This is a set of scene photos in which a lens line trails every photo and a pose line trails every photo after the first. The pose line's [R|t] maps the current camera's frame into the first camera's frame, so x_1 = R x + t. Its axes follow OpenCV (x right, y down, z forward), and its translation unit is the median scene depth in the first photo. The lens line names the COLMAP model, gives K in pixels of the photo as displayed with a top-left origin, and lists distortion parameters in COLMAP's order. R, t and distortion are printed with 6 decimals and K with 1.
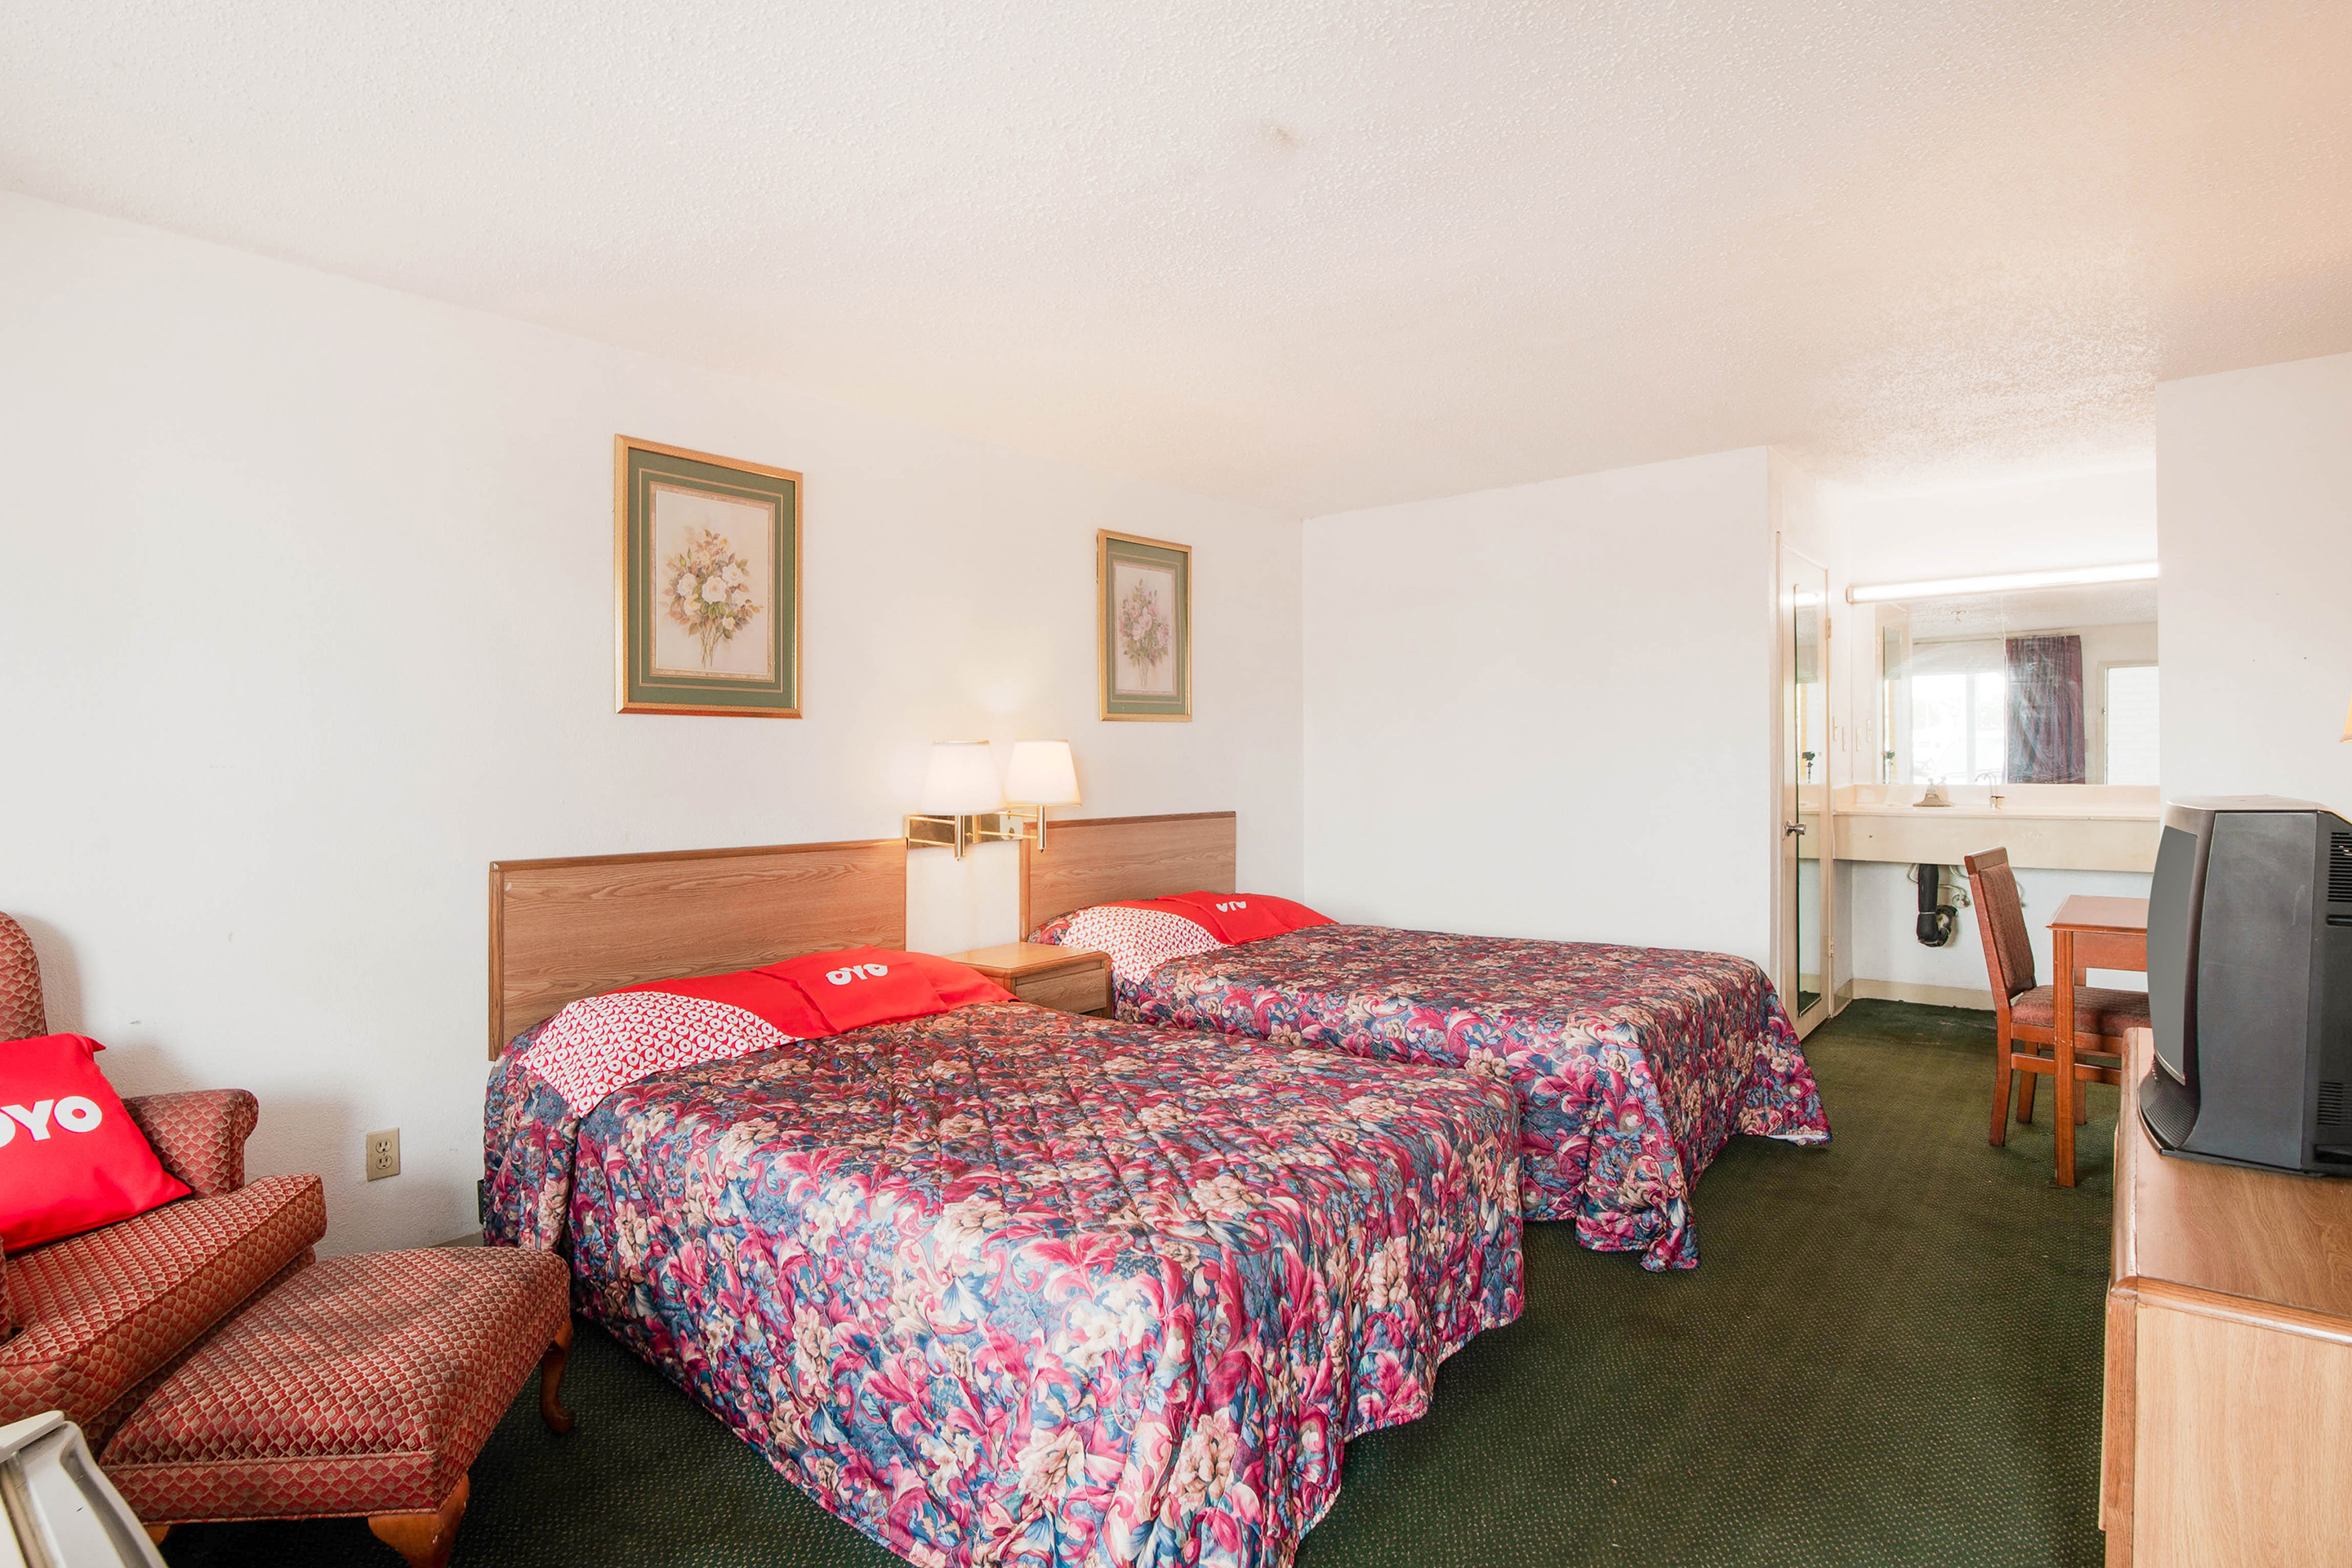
lens RADIAL K [[1203.5, 0, 1111.0], [0, 1203.5, 769.1], [0, 0, 1]] dist [-0.006206, -0.001742]
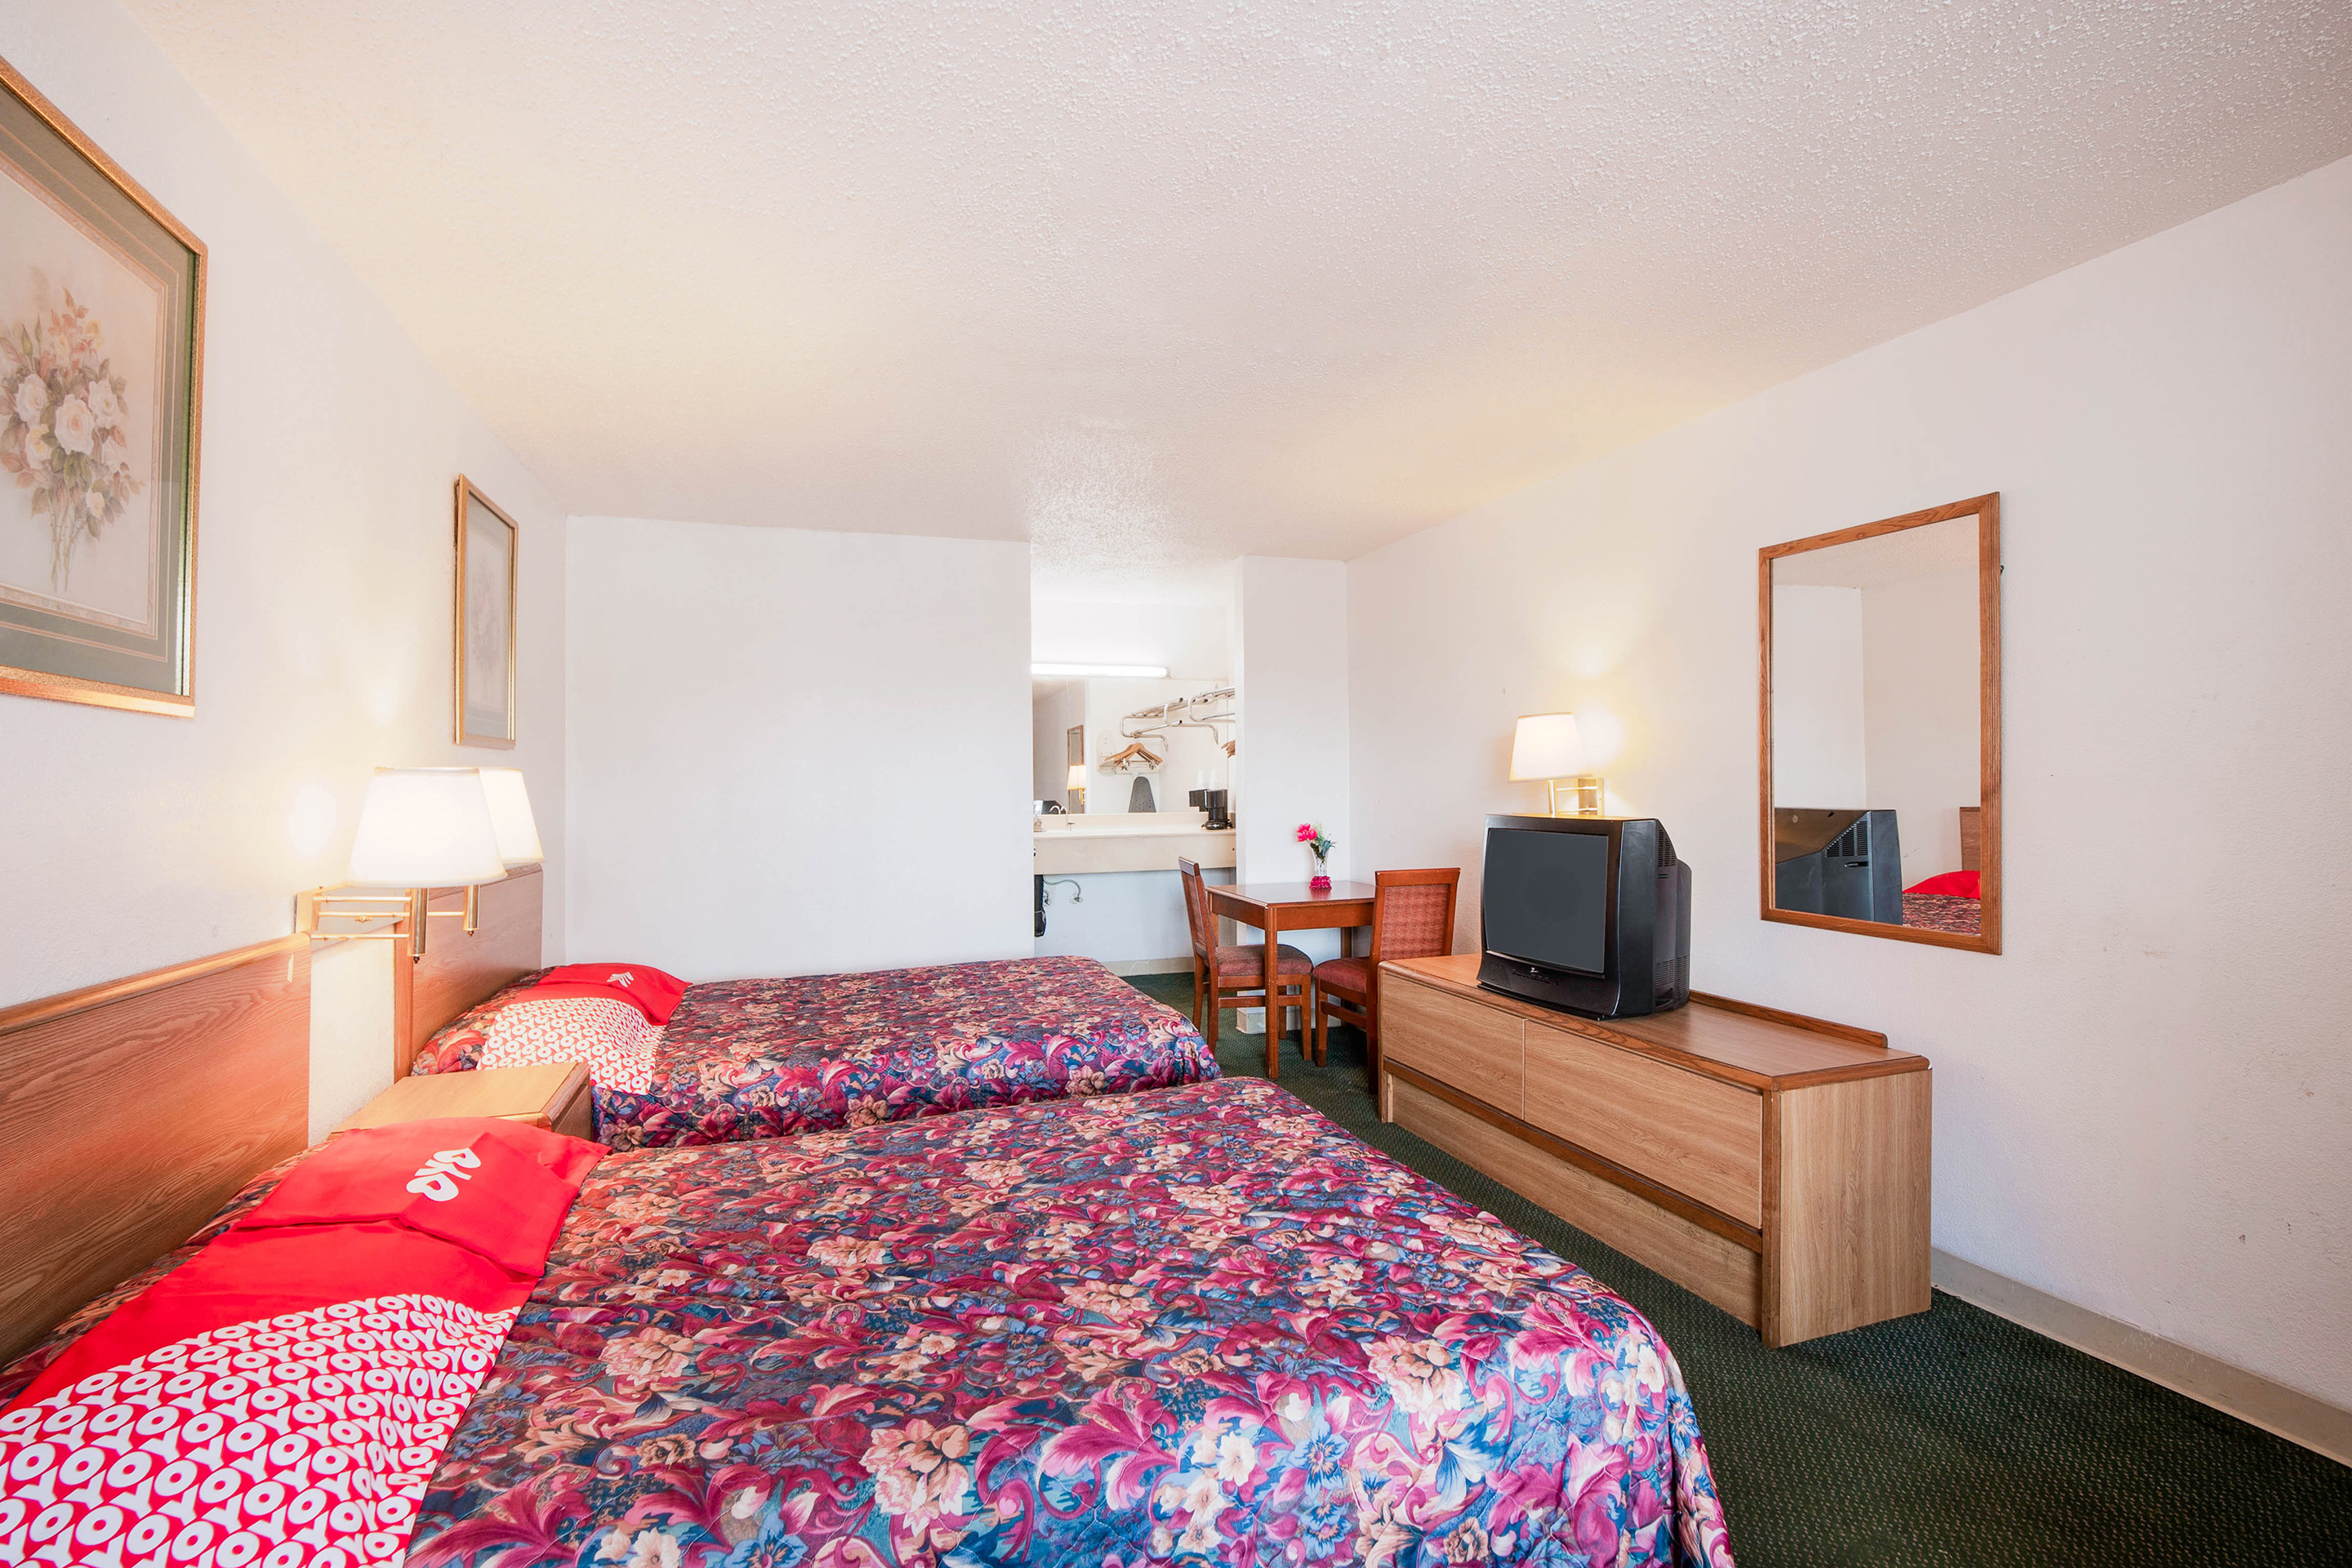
lens RADIAL K [[1077.9, 0, 1181.4], [0, 1077.9, 773.7], [0, 0, 1]] dist [-0.005573, -0.004393]
pose [[0.509556, 0.015129, 0.860304, -0.453497], [0.012196, 0.999618, -0.024802, -0.001000], [-0.860351, 0.023130, 0.509177, 0.425479]]
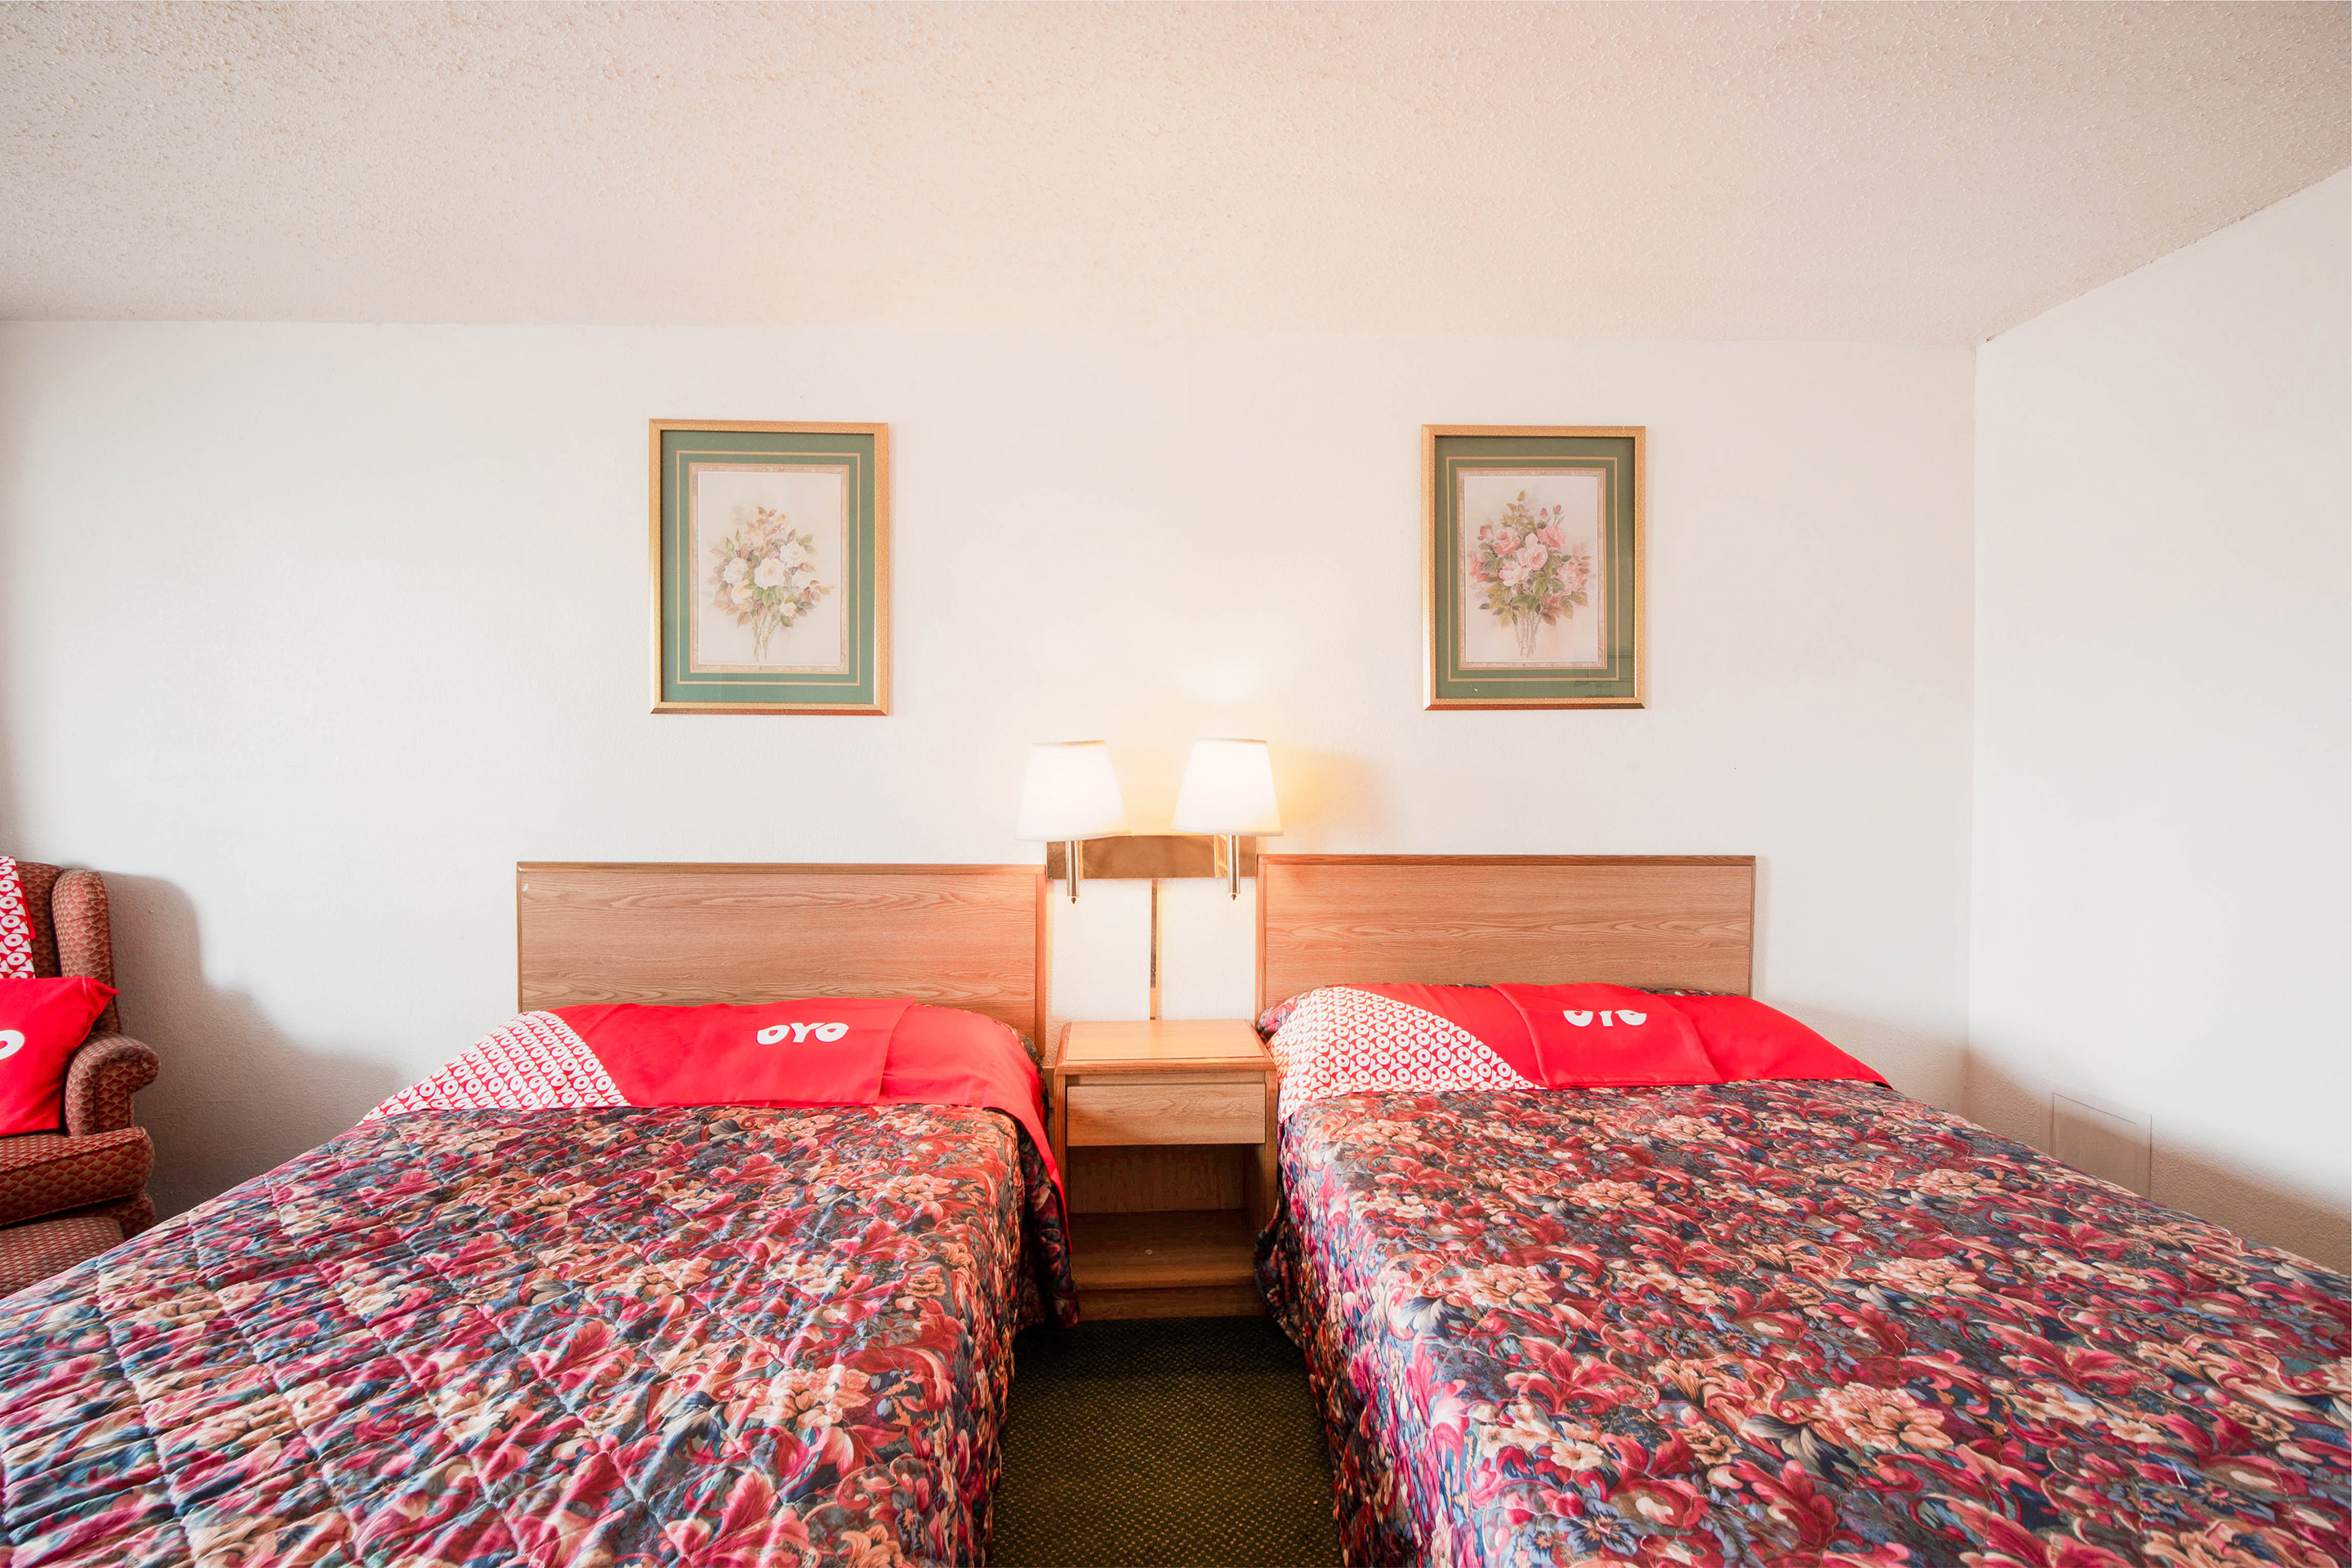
lens RADIAL K [[1203.5, 0, 1175.8], [0, 1203.5, 770.6], [0, 0, 1]] dist [-0.006206, -0.001742]
pose [[0.699249, 0.016800, -0.714681, 0.511072], [-0.013538, 0.999856, 0.010259, -0.015560], [0.714750, 0.002502, 0.699375, 0.581057]]
